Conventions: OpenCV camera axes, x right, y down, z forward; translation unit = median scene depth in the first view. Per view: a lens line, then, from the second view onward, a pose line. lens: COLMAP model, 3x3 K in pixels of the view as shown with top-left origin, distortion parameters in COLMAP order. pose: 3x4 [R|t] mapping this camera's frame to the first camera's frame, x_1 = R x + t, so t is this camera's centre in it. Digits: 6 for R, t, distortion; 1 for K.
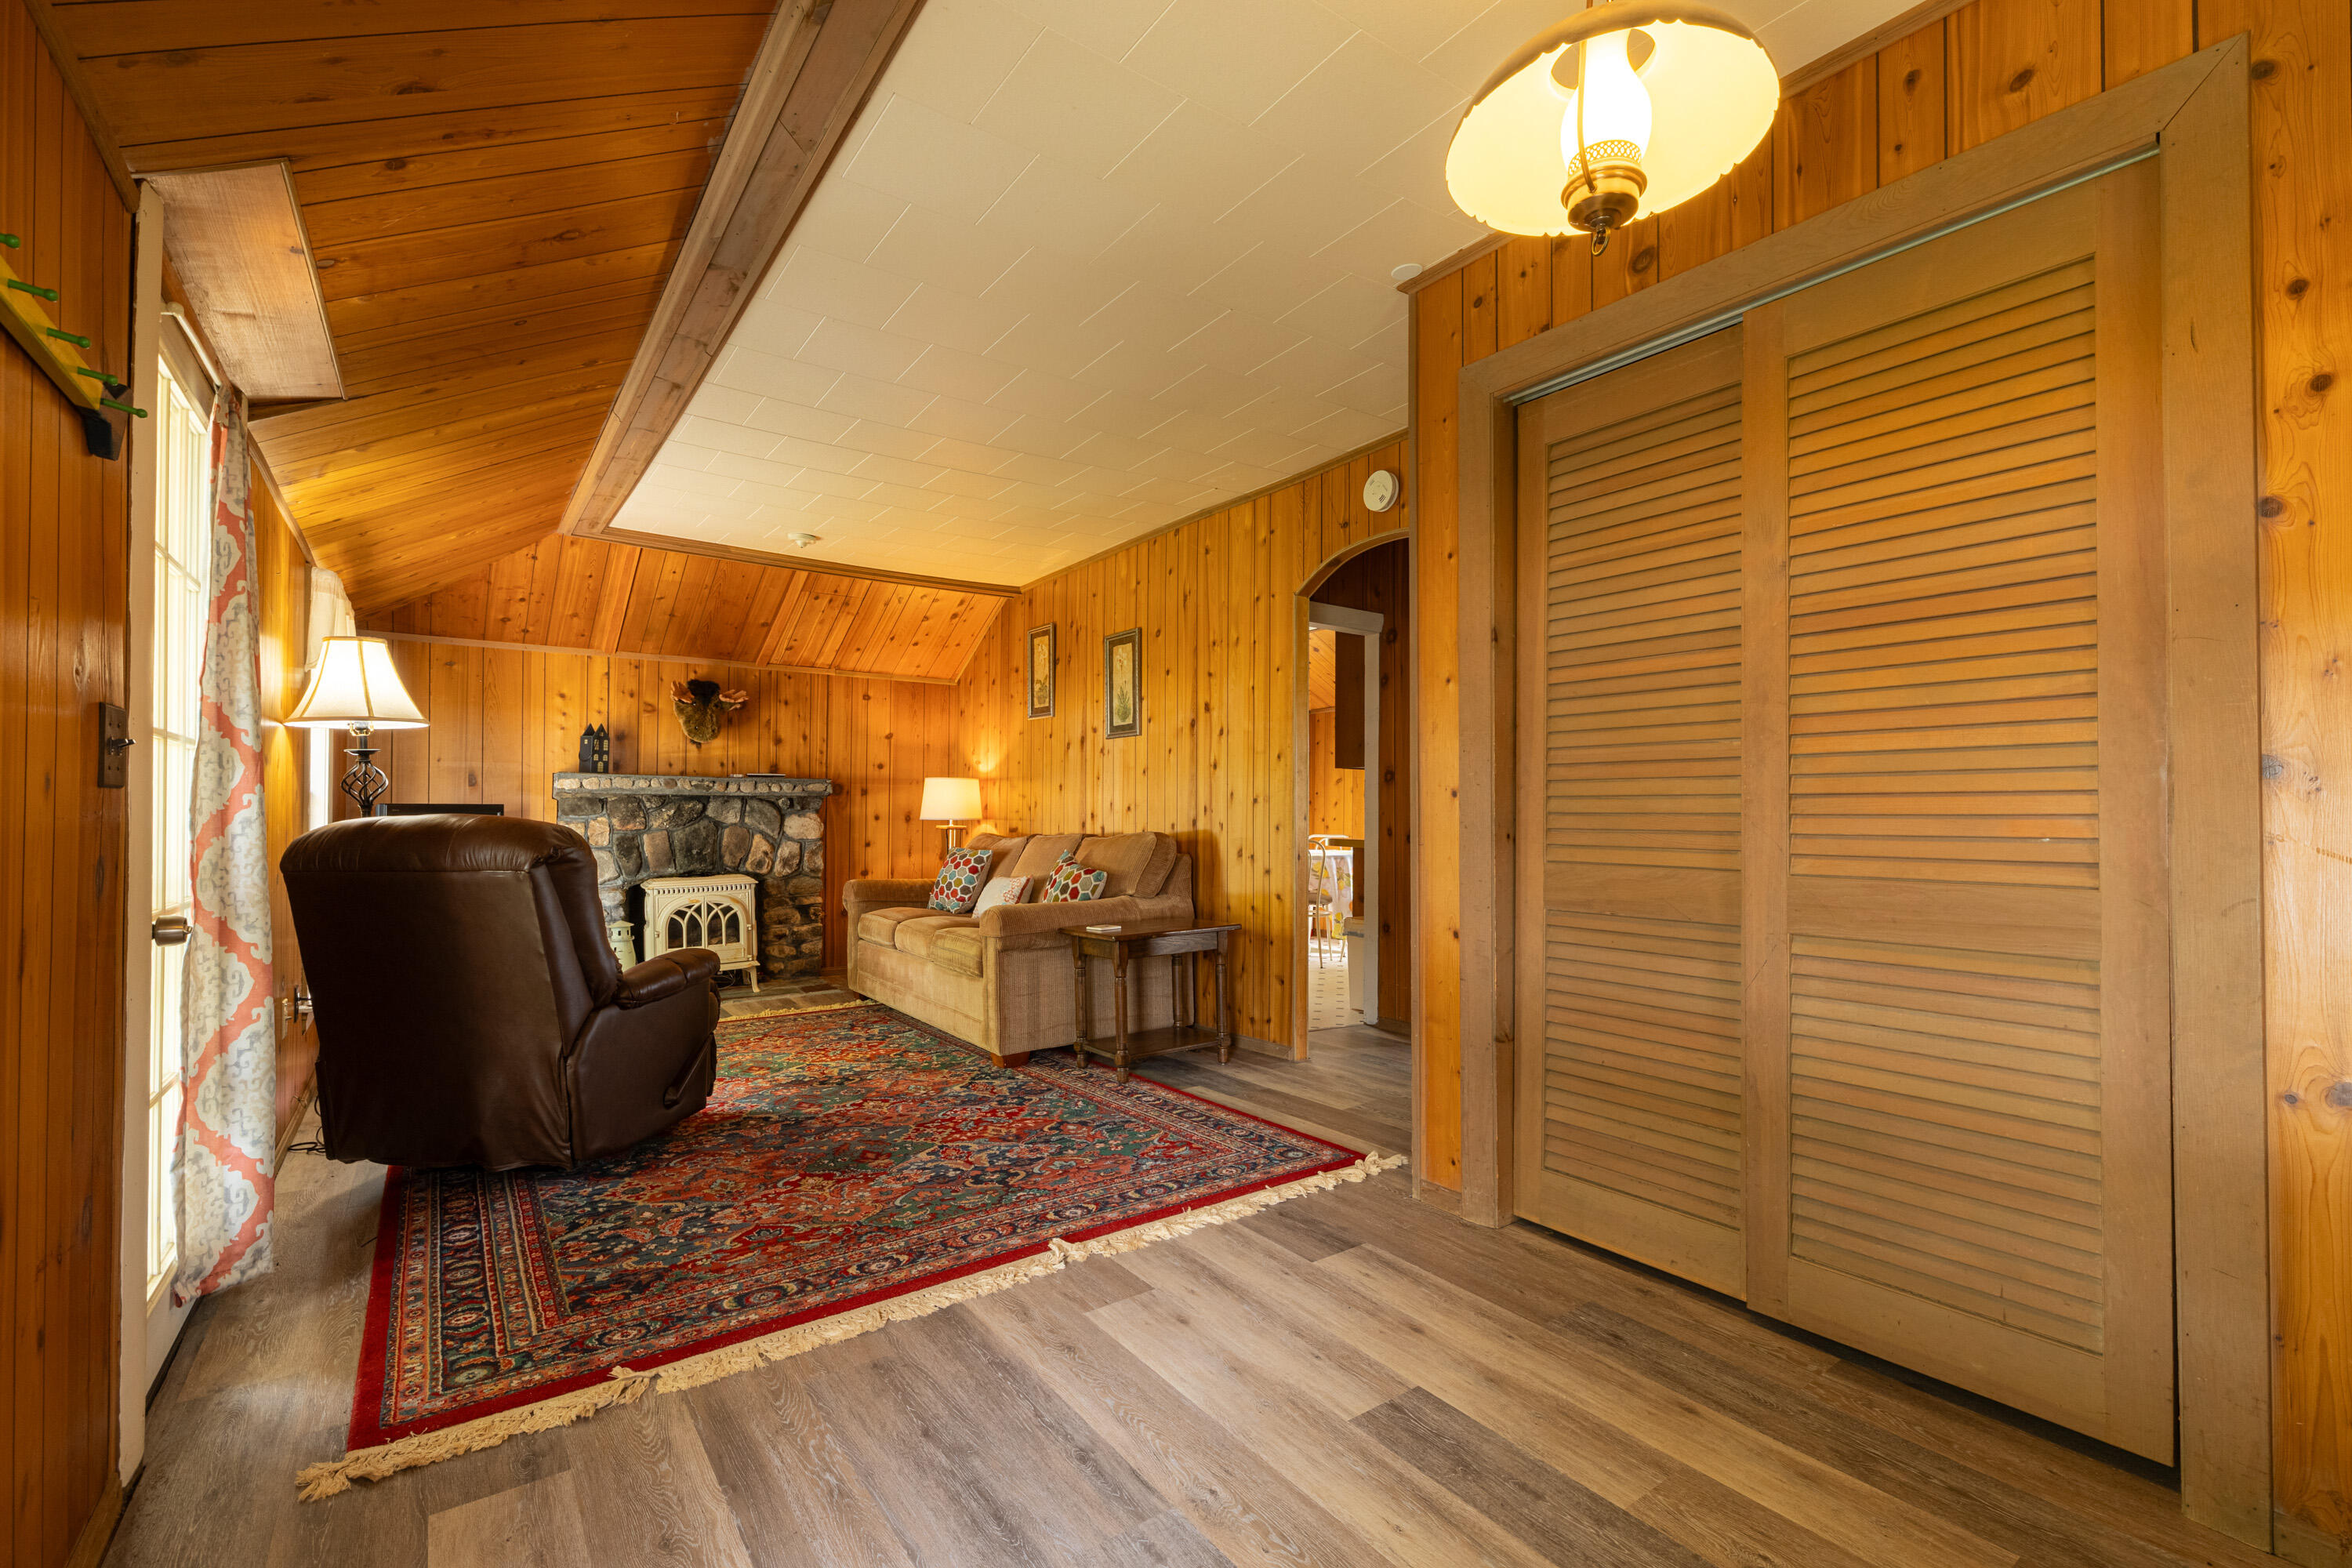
lens RADIAL K [[1000.1, 0, 1090.1], [0, 1000.1, 804.7], [0, 0, 1]] dist [-0.003319, 0.000470]
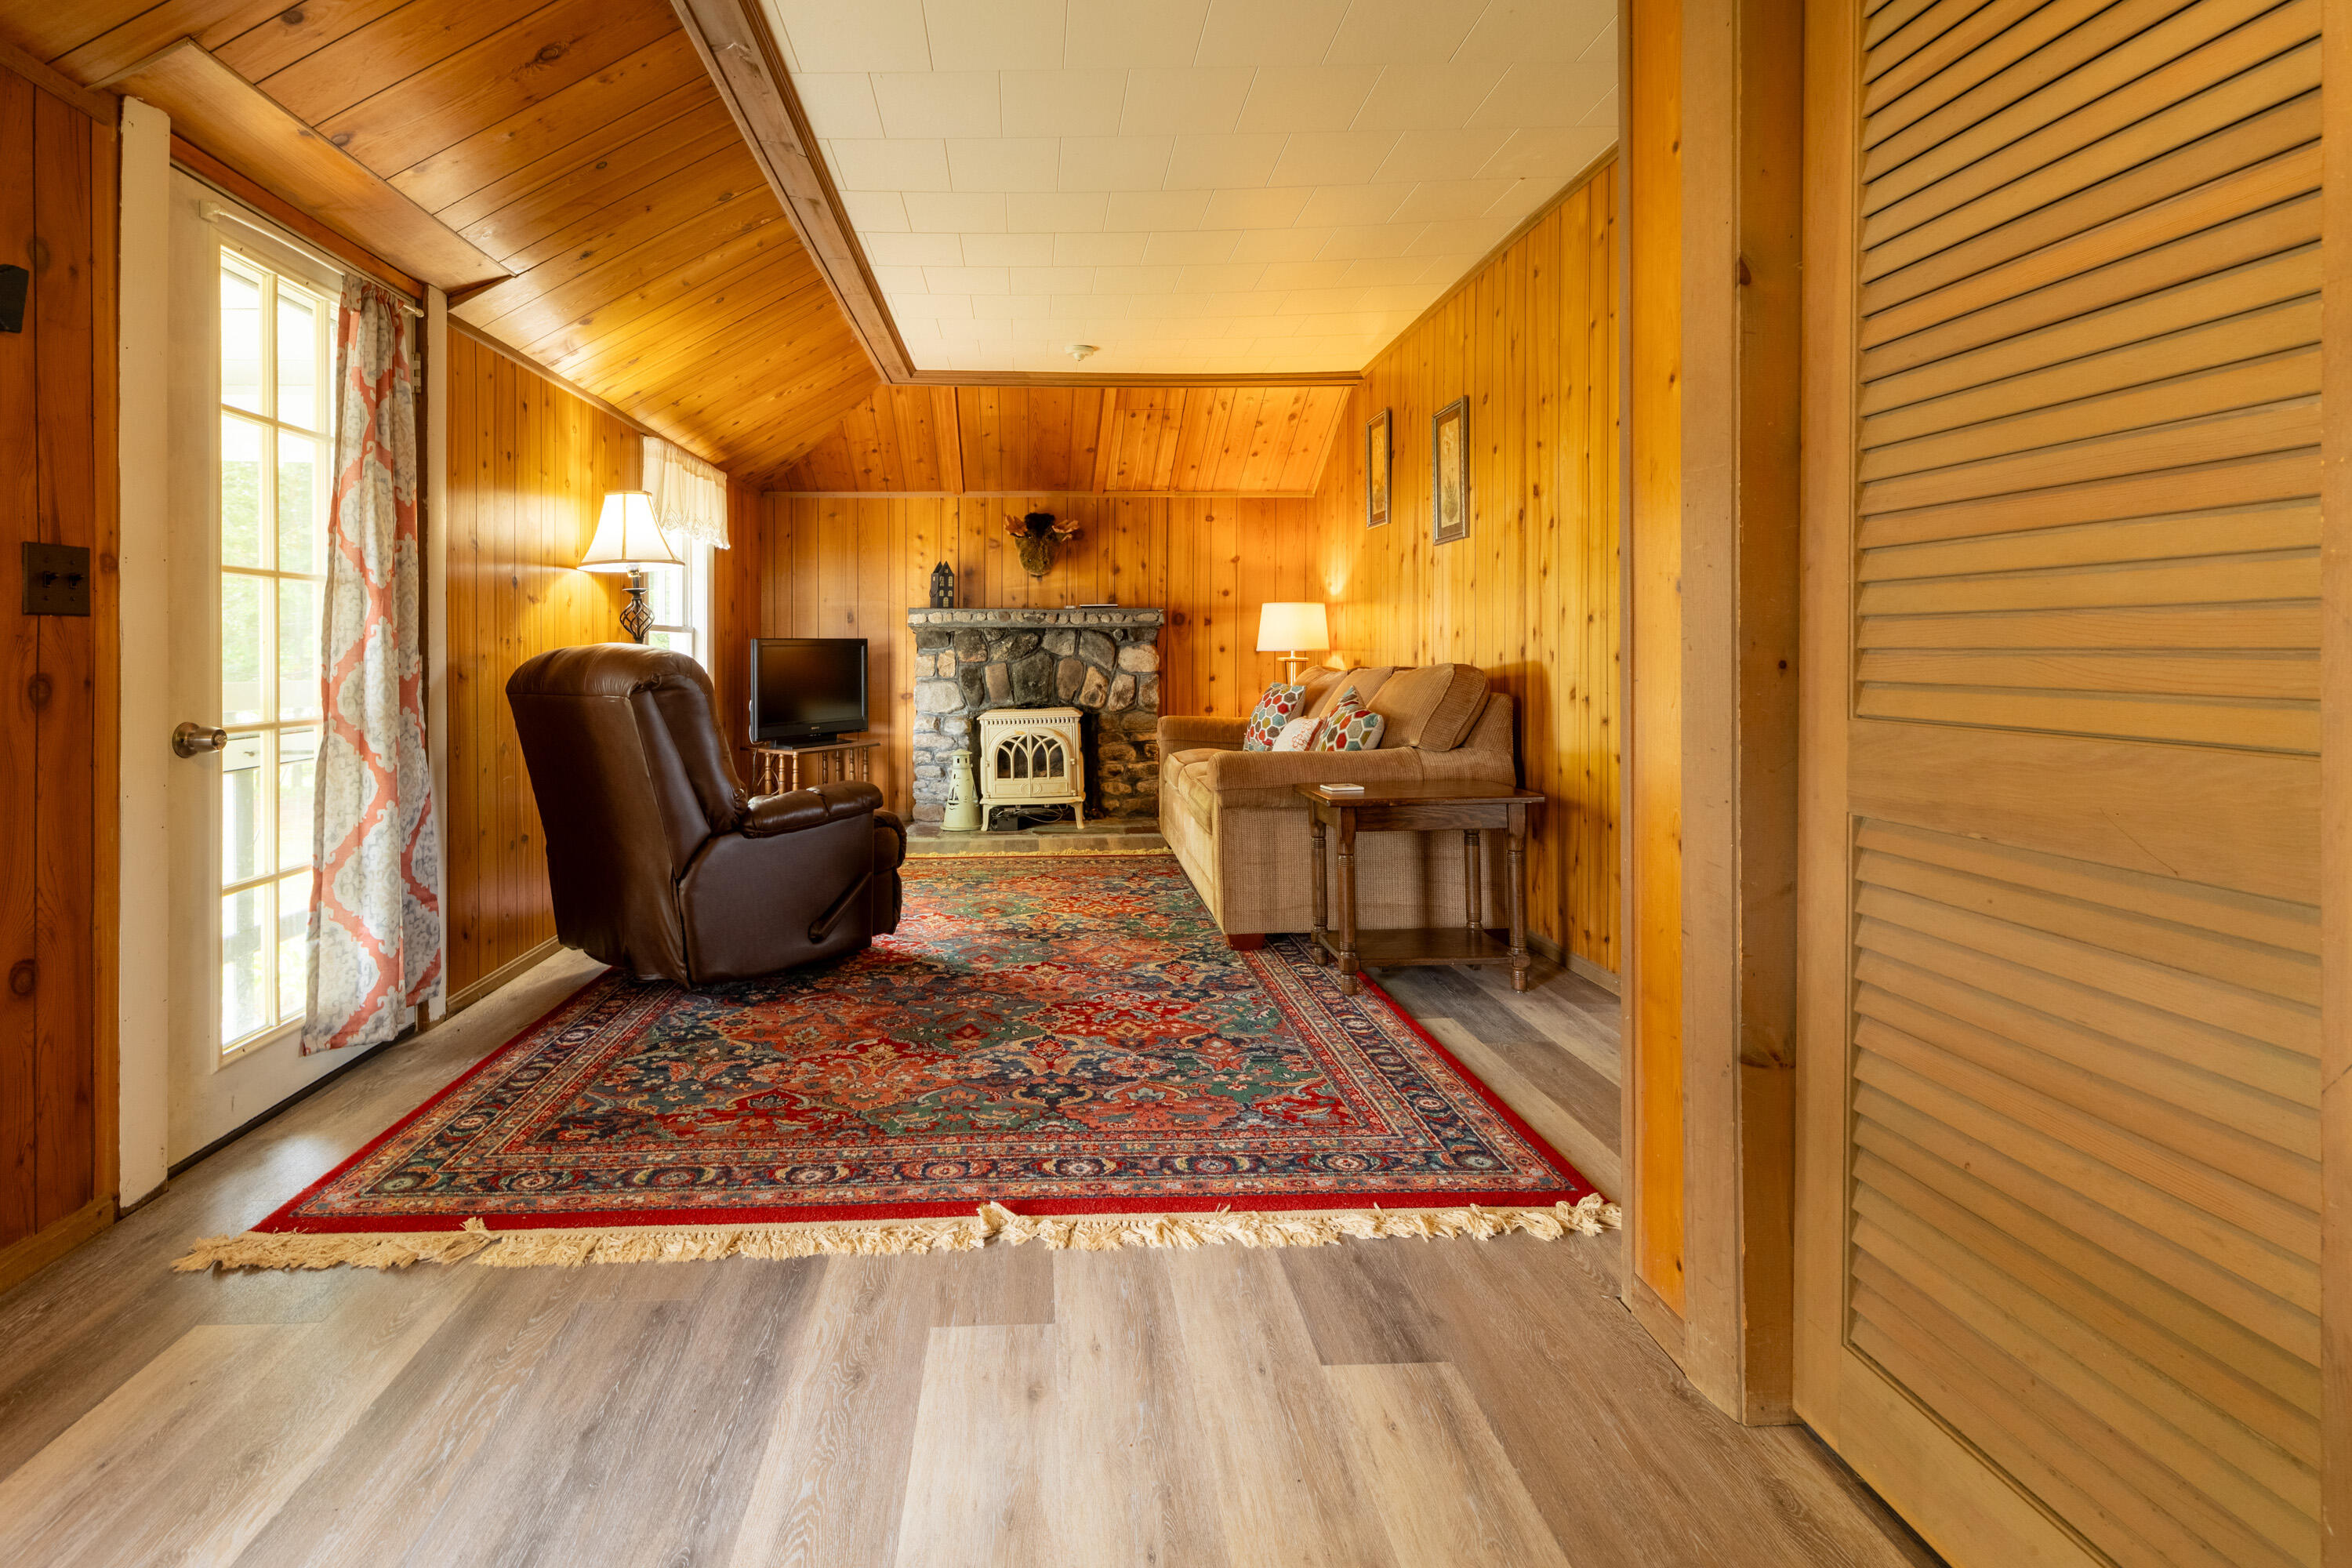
lens RADIAL K [[1000.1, 0, 1053.9], [0, 1000.1, 652.1], [0, 0, 1]] dist [-0.003319, 0.000470]
pose [[0.845150, -0.004786, -0.534507, 0.290511], [0.010588, 0.999914, 0.007787, 0.013276], [0.534424, -0.012241, 0.845128, 0.287710]]
